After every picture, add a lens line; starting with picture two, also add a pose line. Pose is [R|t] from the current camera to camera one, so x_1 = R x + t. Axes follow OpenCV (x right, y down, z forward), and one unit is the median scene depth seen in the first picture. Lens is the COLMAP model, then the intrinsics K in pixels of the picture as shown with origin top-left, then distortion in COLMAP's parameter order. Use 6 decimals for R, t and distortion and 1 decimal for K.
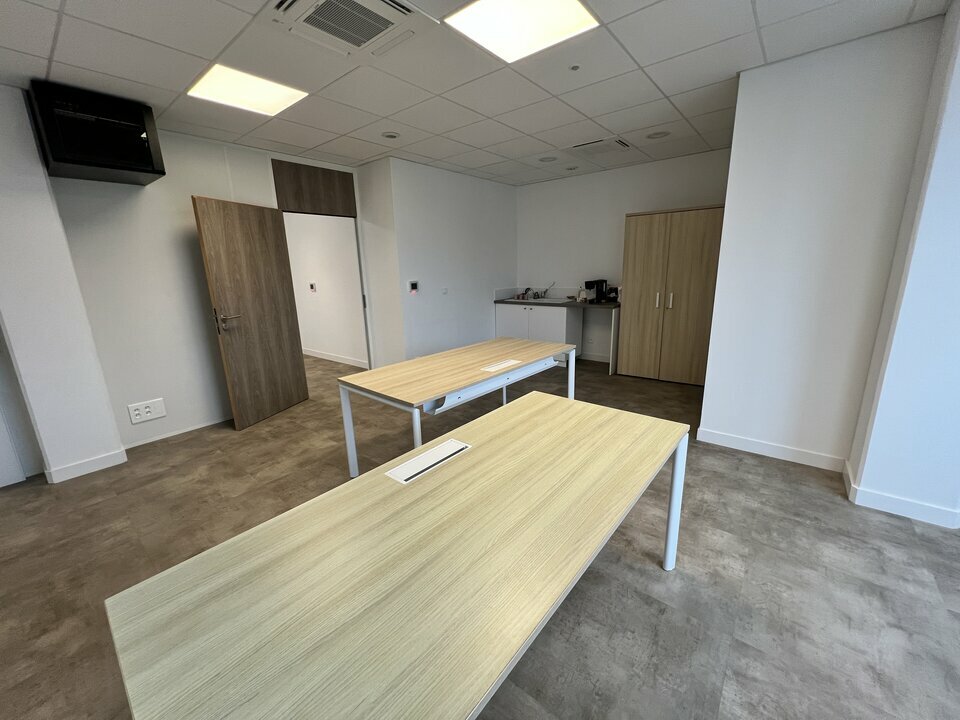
lens RADIAL K [[384.5, 0, 475.3], [0, 384.5, 359.7], [0, 0, 1]] dist [0.000569, -0.000138]
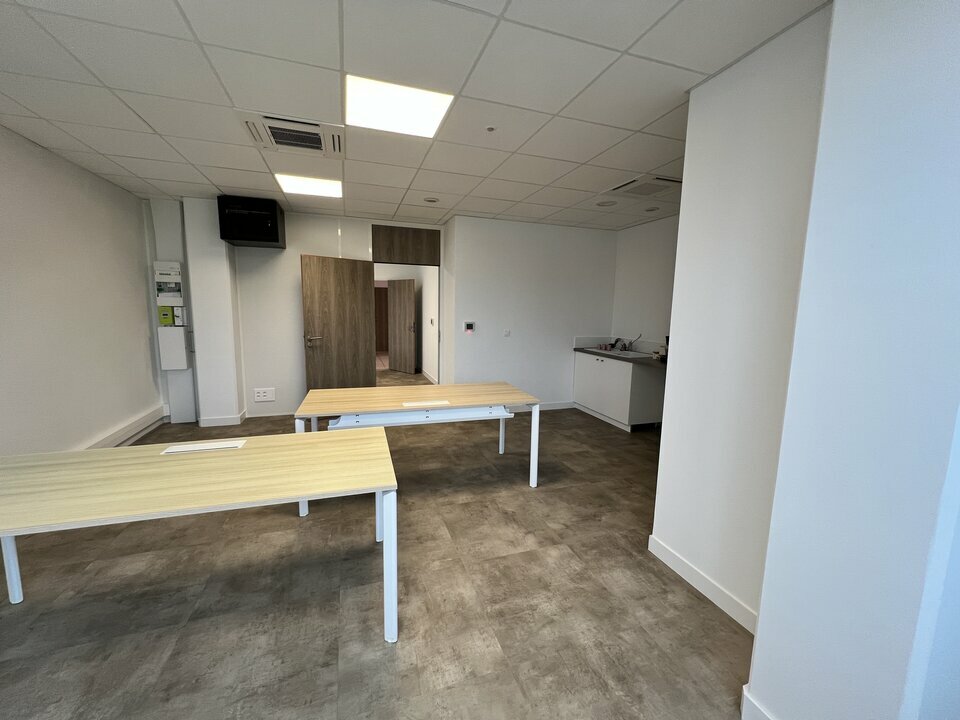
lens RADIAL K [[384.5, 0, 475.0], [0, 384.5, 359.3], [0, 0, 1]] dist [0.000569, -0.000138]
pose [[0.848080, 0.115597, -0.517106, 0.579279], [-0.168300, 0.984143, -0.056019, -0.055606], [0.502430, 0.134538, 0.854086, 0.119903]]
